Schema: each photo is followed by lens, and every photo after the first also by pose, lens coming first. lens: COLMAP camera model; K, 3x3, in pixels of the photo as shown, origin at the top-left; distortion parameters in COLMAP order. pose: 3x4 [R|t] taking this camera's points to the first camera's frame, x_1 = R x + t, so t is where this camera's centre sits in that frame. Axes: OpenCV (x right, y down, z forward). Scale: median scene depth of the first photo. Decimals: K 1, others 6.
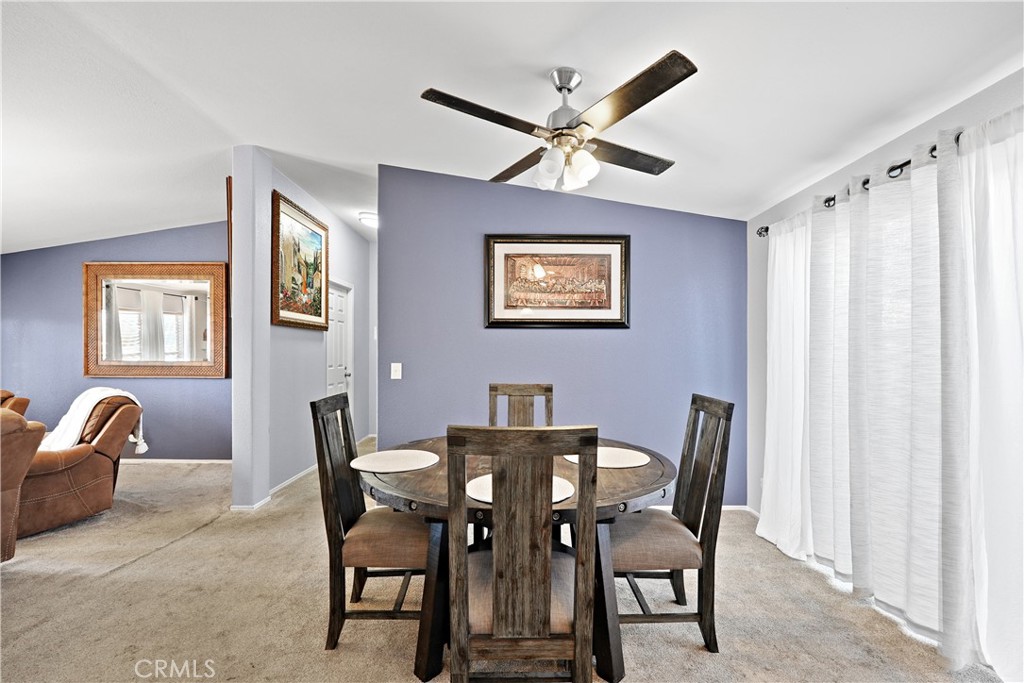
lens RADIAL K [[471.5, 0, 512.7], [0, 471.5, 345.9], [0, 0, 1]] dist [-0.004046, 0.000041]
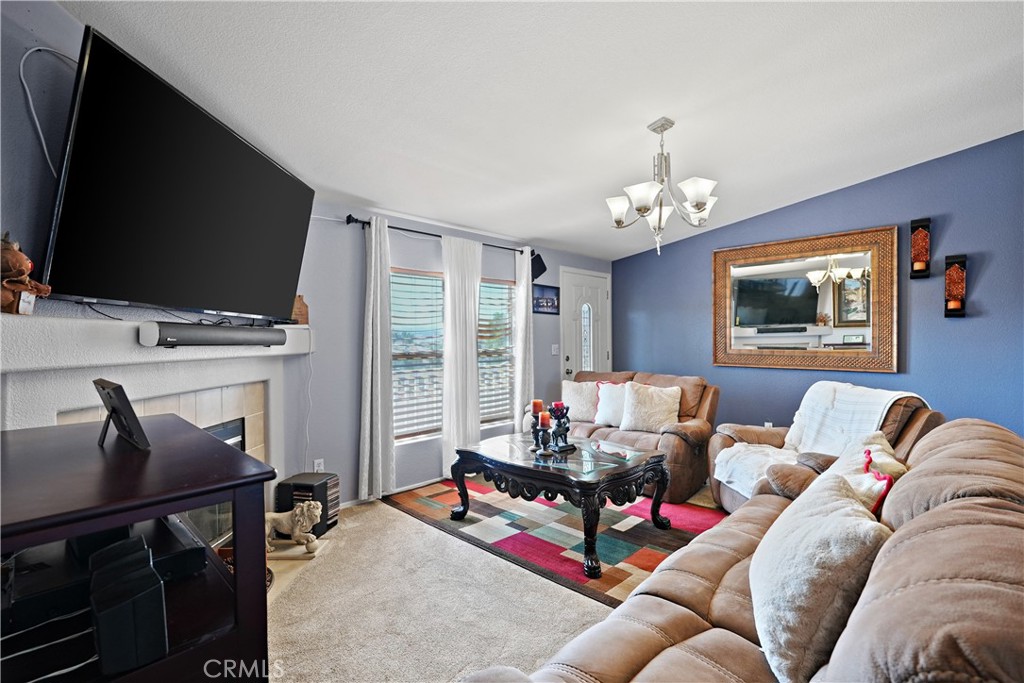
lens RADIAL K [[471.5, 0, 511.8], [0, 471.5, 341.4], [0, 0, 1]] dist [-0.004046, 0.000041]
pose [[0.706950, -0.005475, -0.707242, -0.508313], [0.019404, 0.999744, 0.011656, -0.004788], [0.706997, -0.021964, 0.706875, -0.009014]]
